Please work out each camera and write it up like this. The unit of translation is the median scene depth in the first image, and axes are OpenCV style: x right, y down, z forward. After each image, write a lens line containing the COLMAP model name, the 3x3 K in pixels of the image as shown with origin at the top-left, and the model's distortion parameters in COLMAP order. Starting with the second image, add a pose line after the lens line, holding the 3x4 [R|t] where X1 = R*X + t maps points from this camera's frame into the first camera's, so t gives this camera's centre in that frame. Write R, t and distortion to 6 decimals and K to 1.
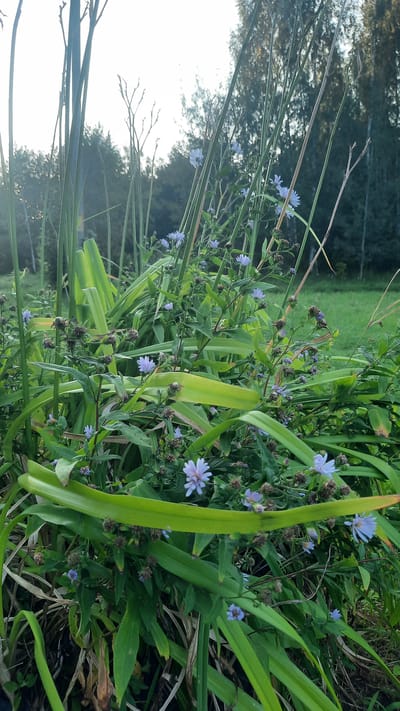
lens RADIAL K [[516.3, 0, 202.8], [0, 516.3, 358.6], [0, 0, 1]] dist [0.027660, -0.047710]
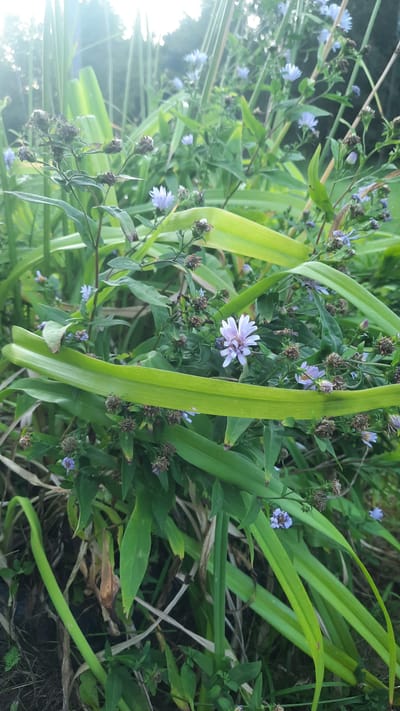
lens RADIAL K [[516.3, 0, 202.8], [0, 516.3, 358.6], [0, 0, 1]] dist [0.027660, -0.047710]
pose [[0.999533, 0.030518, -0.001344, -0.040261], [-0.029612, 0.978781, 0.202757, 0.077034], [0.007503, -0.202623, 0.979228, 0.212371]]
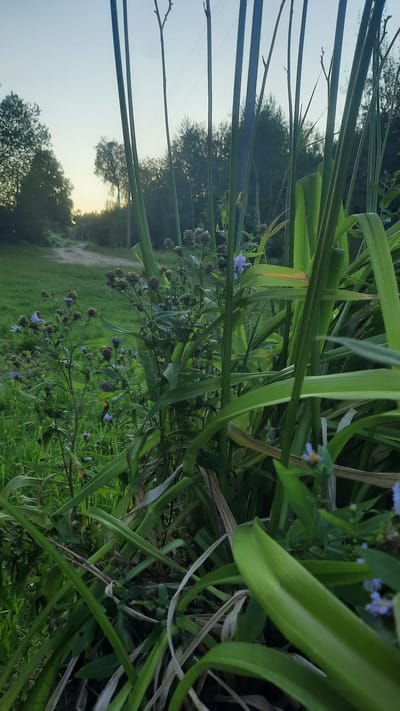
lens RADIAL K [[516.3, 0, 202.8], [0, 516.3, 358.6], [0, 0, 1]] dist [0.027660, -0.047710]
pose [[0.956932, 0.096838, -0.273685, -0.288336], [-0.087360, 0.995084, 0.046640, 0.013052], [0.276856, -0.020722, 0.960688, 0.541836]]
